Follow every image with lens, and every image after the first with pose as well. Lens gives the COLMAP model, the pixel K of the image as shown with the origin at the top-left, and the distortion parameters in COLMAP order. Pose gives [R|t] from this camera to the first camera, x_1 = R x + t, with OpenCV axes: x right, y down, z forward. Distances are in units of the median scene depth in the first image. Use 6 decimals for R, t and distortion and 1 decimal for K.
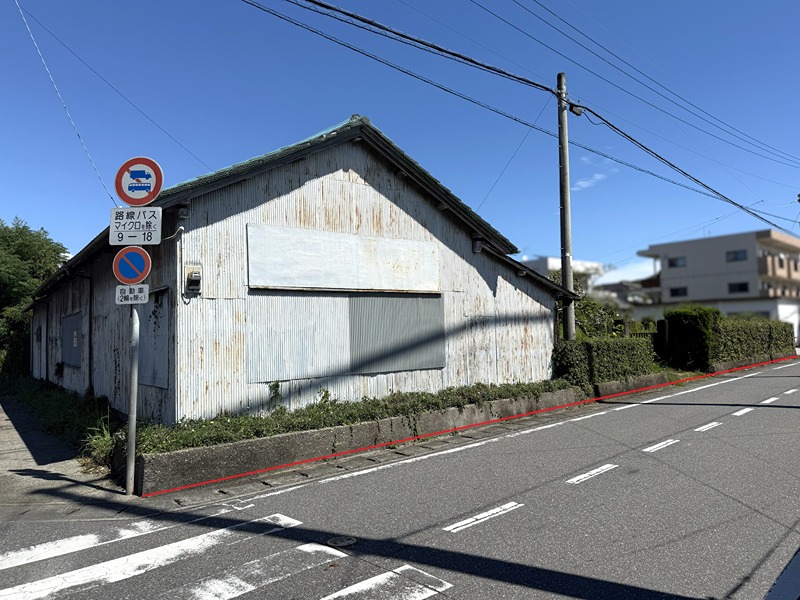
lens RADIAL K [[559.8, 0, 401.1], [0, 559.8, 302.1], [0, 0, 1]] dist [0.098636, -0.141227]
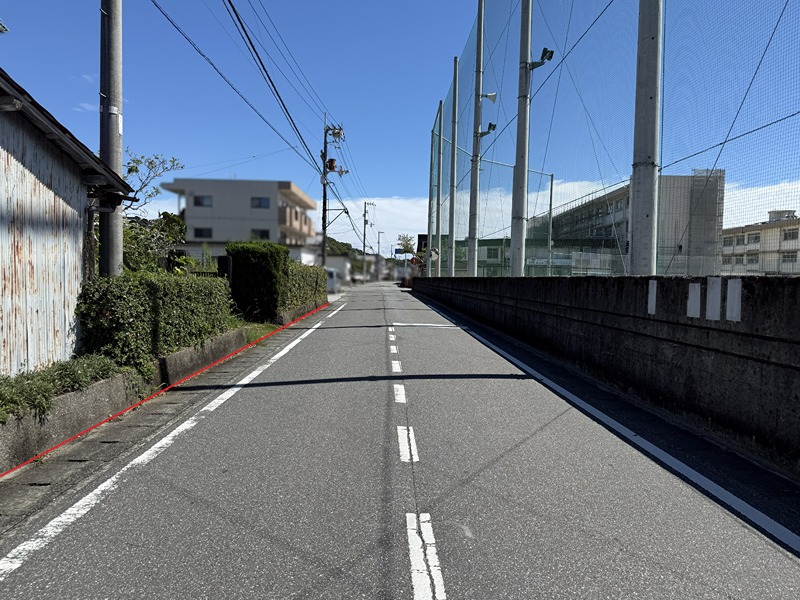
lens RADIAL K [[559.8, 0, 401.1], [0, 559.8, 302.1], [0, 0, 1]] dist [0.098636, -0.141227]
pose [[0.681429, 0.009247, 0.731825, 0.095403], [-0.083184, 0.994419, 0.064890, 0.034422], [-0.727141, -0.105094, 0.678396, 0.442578]]
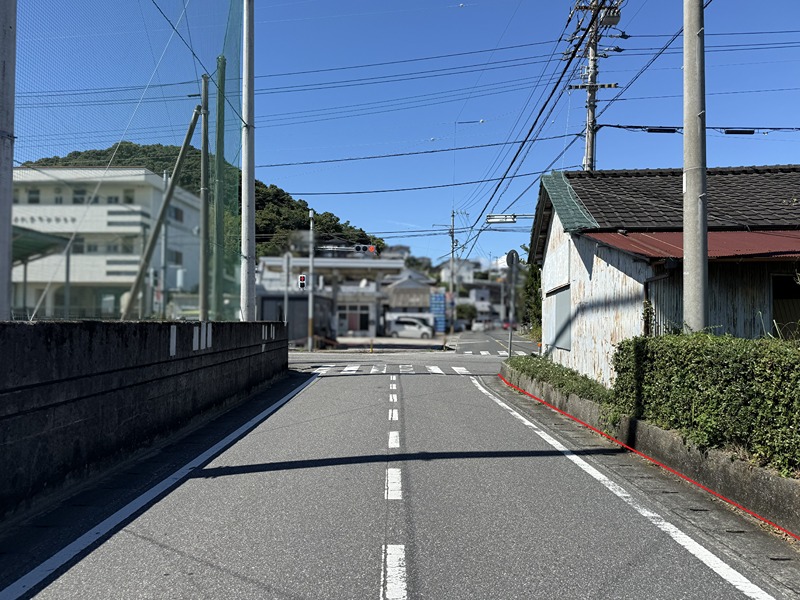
lens RADIAL K [[559.8, 0, 401.1], [0, 559.8, 302.1], [0, 0, 1]] dist [0.098636, -0.141227]
pose [[-0.694546, -0.002792, -0.719443, 0.858882], [0.054567, 0.996908, -0.056548, 0.050362], [0.717376, -0.078533, -0.692246, 1.175021]]
